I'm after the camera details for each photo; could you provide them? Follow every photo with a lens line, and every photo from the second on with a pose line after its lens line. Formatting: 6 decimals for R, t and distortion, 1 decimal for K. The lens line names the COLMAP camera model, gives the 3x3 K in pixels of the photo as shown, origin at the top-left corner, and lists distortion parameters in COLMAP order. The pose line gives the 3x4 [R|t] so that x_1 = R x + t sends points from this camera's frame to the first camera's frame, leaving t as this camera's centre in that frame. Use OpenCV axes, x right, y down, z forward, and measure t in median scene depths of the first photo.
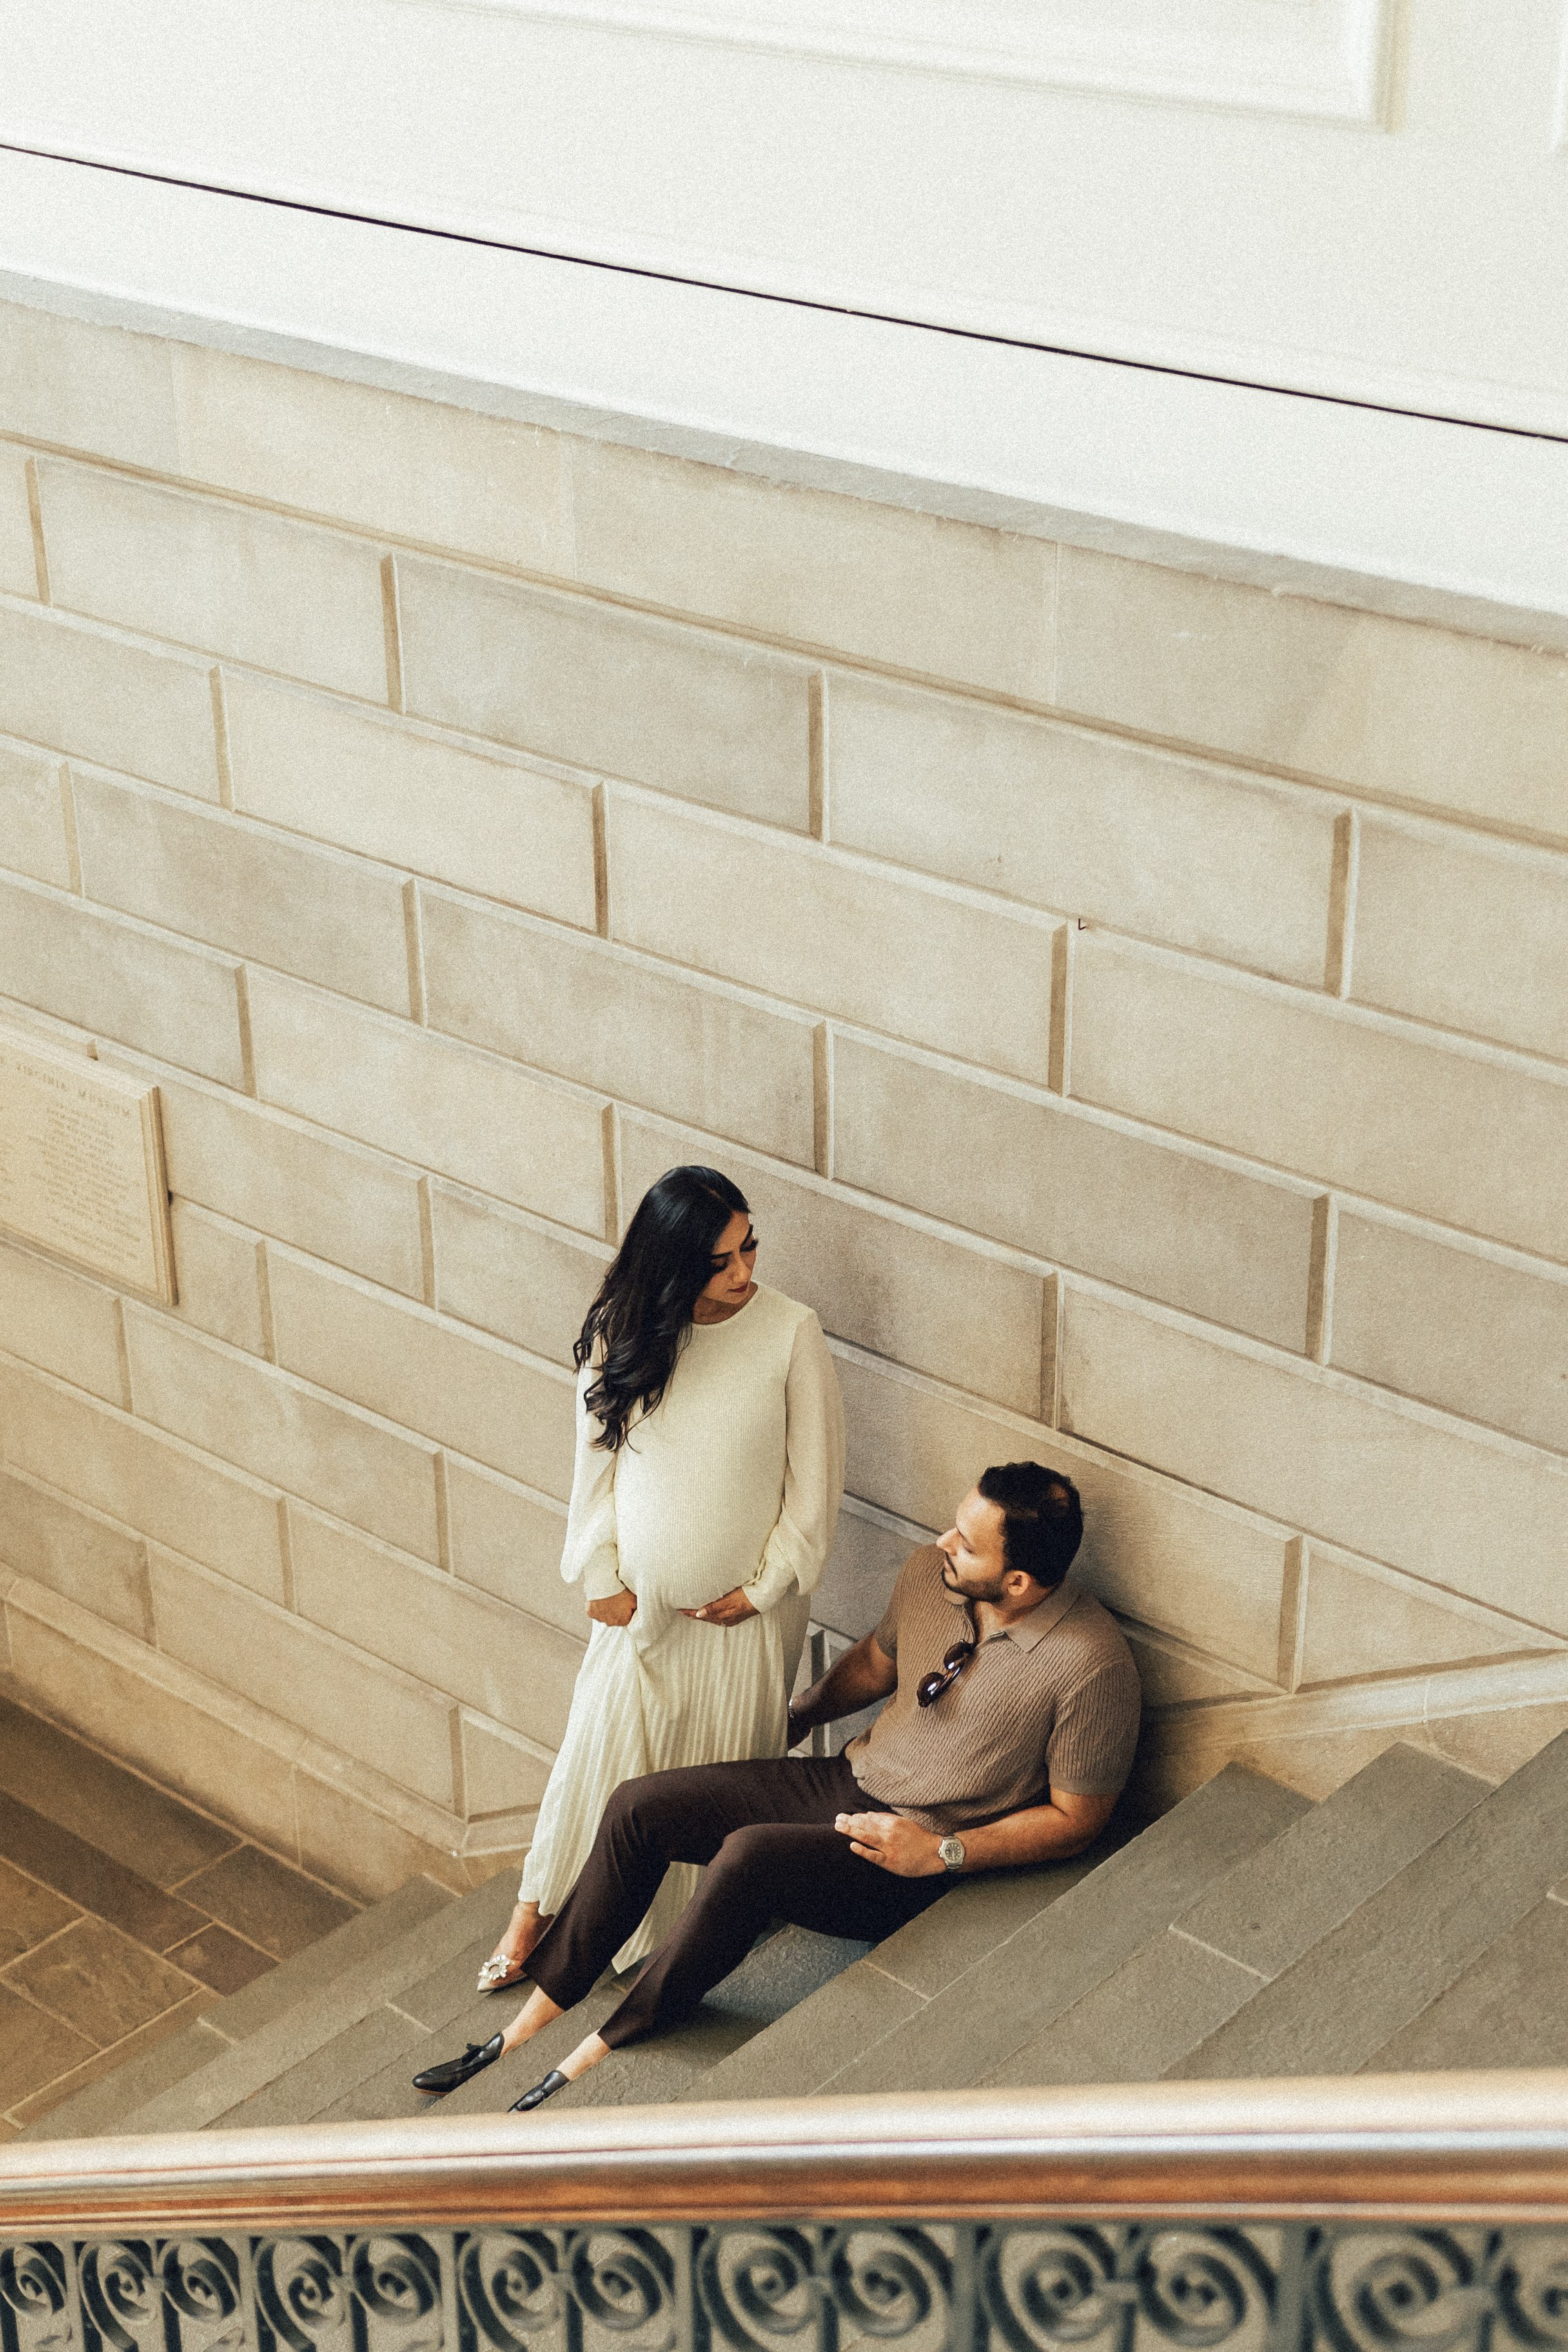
lens RADIAL K [[3435.4, 0, 777.2], [0, 3435.4, 1209.6], [0, 0, 1]] dist [0.016251, -0.100884]
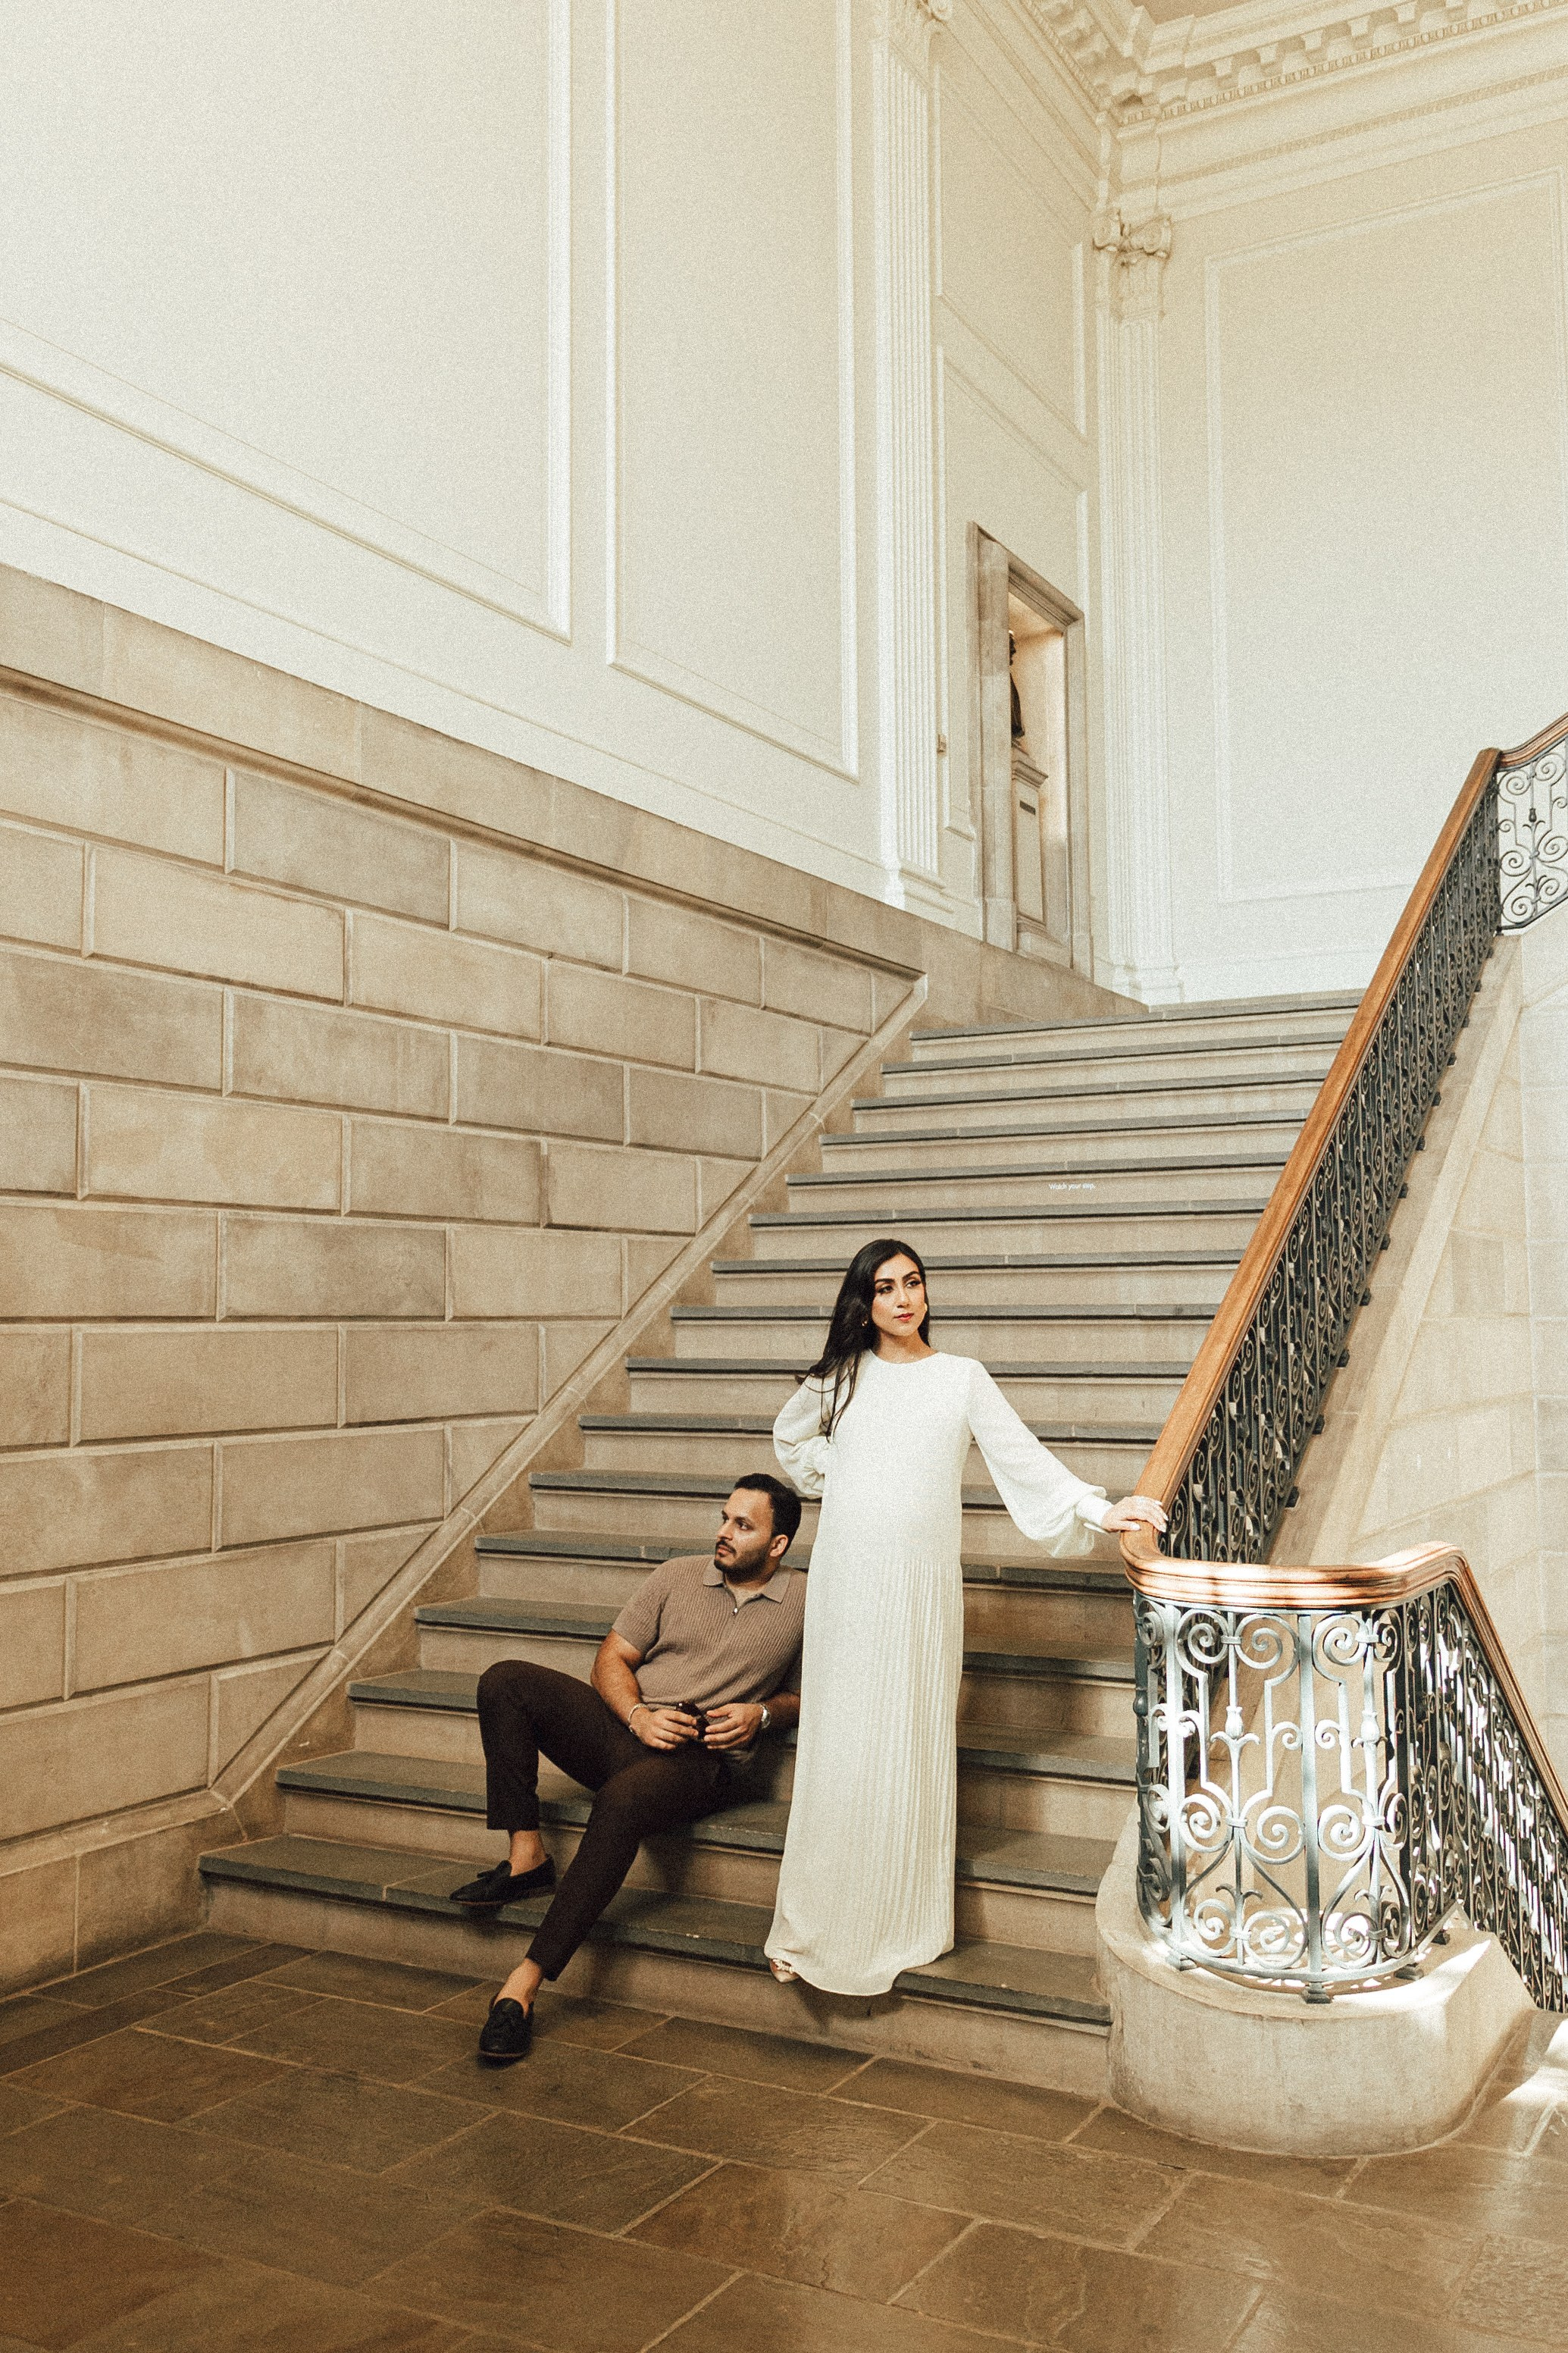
lens RADIAL K [[2053.3, 0, 784.0], [0, 2053.3, 1176.5], [0, 0, 1]] dist [-0.155436, -0.001124]
pose [[-0.220782, 0.075256, 0.972415, -1.049729], [0.444186, 0.895379, 0.031556, 0.059012], [-0.868305, 0.438900, -0.231111, 1.080125]]
